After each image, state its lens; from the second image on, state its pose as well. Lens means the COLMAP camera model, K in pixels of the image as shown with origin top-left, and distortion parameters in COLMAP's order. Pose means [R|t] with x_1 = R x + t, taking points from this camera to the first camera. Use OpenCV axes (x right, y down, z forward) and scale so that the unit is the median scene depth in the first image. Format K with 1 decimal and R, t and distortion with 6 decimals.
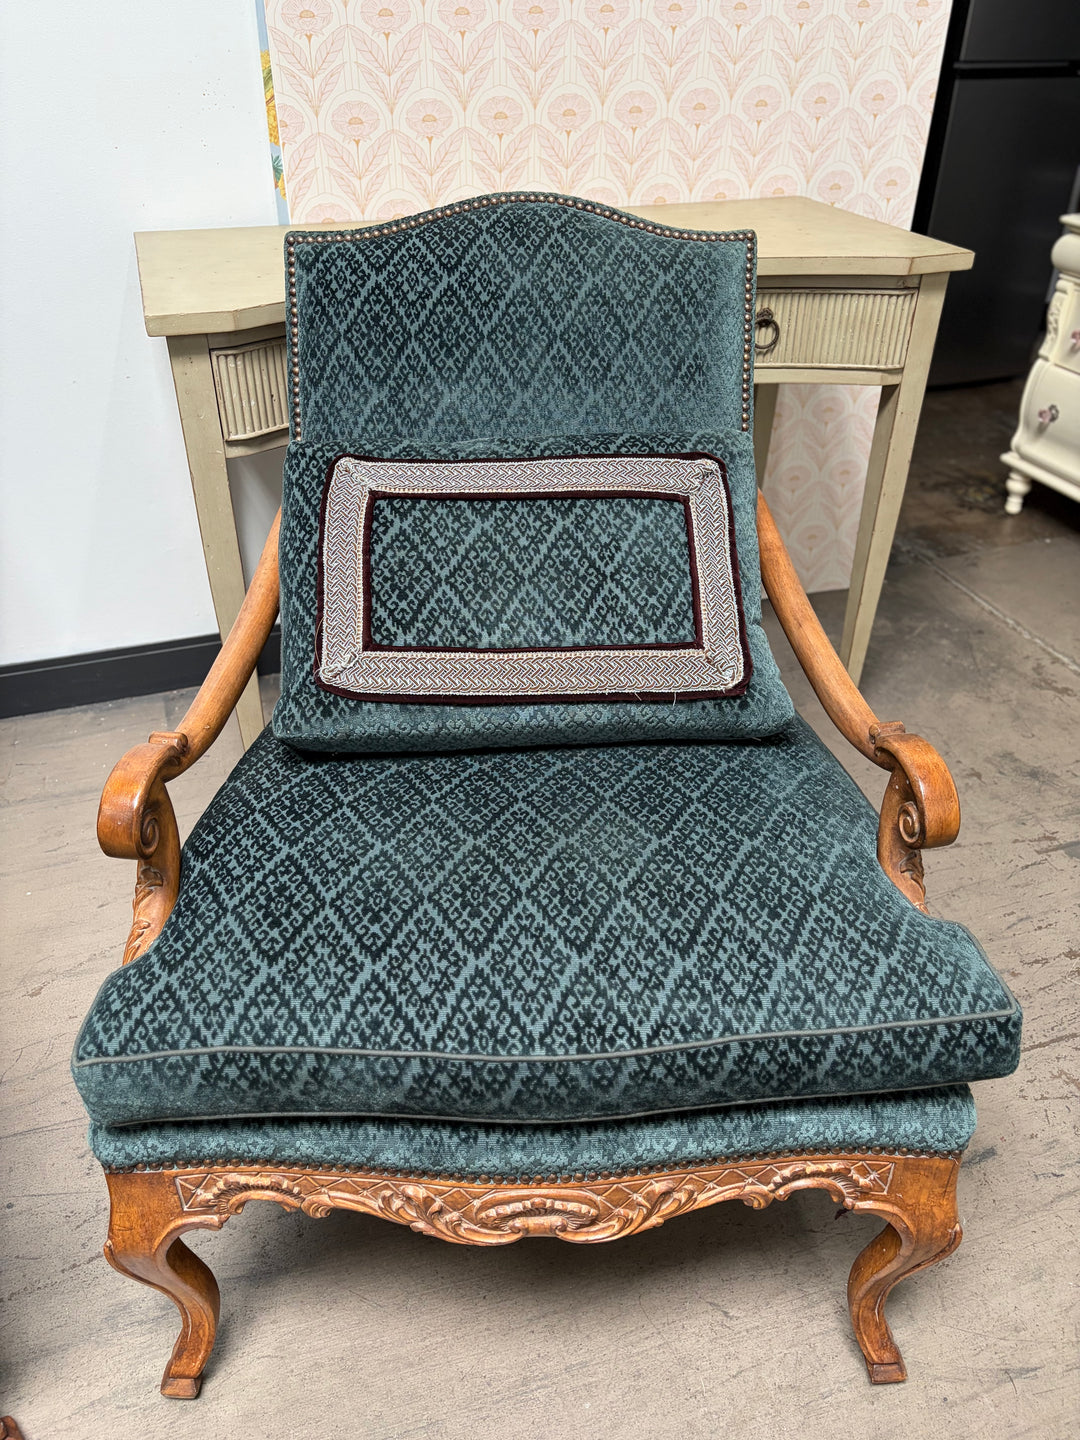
lens RADIAL K [[1103.8, 0, 534.9], [0, 1103.8, 719.7], [0, 0, 1]] dist [0.033018, -0.009767]
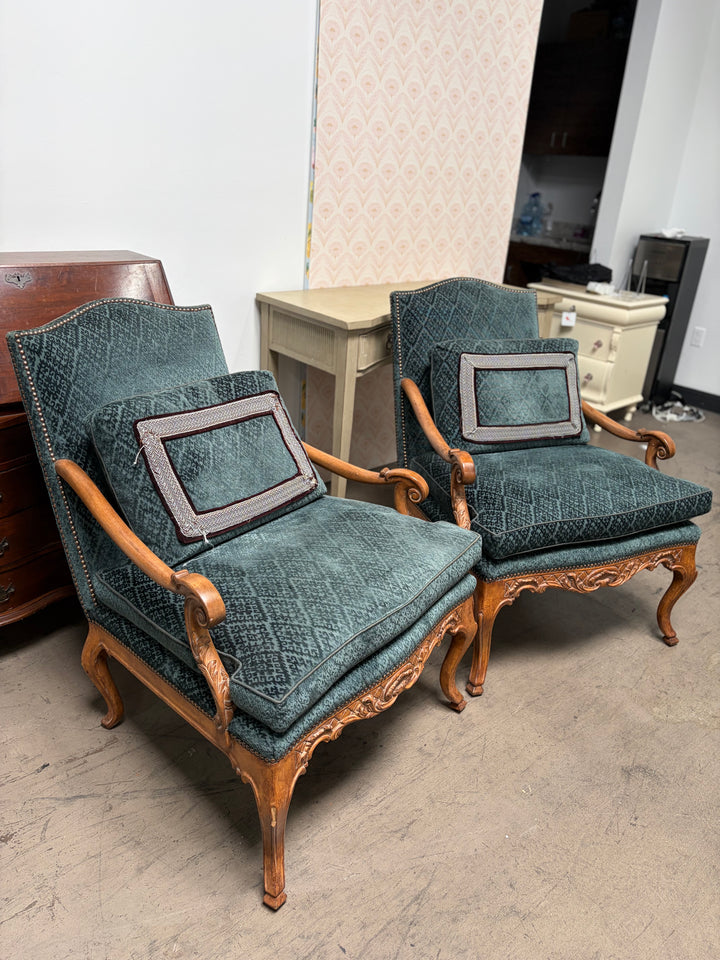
lens RADIAL K [[735.9, 0, 356.6], [0, 735.9, 479.8], [0, 0, 1]] dist [0.033018, -0.009767]
pose [[0.920682, -0.098227, 0.377752, -1.415912], [0.160180, 0.977648, -0.136184, 0.341854], [-0.355932, 0.185891, 0.915837, -0.746121]]
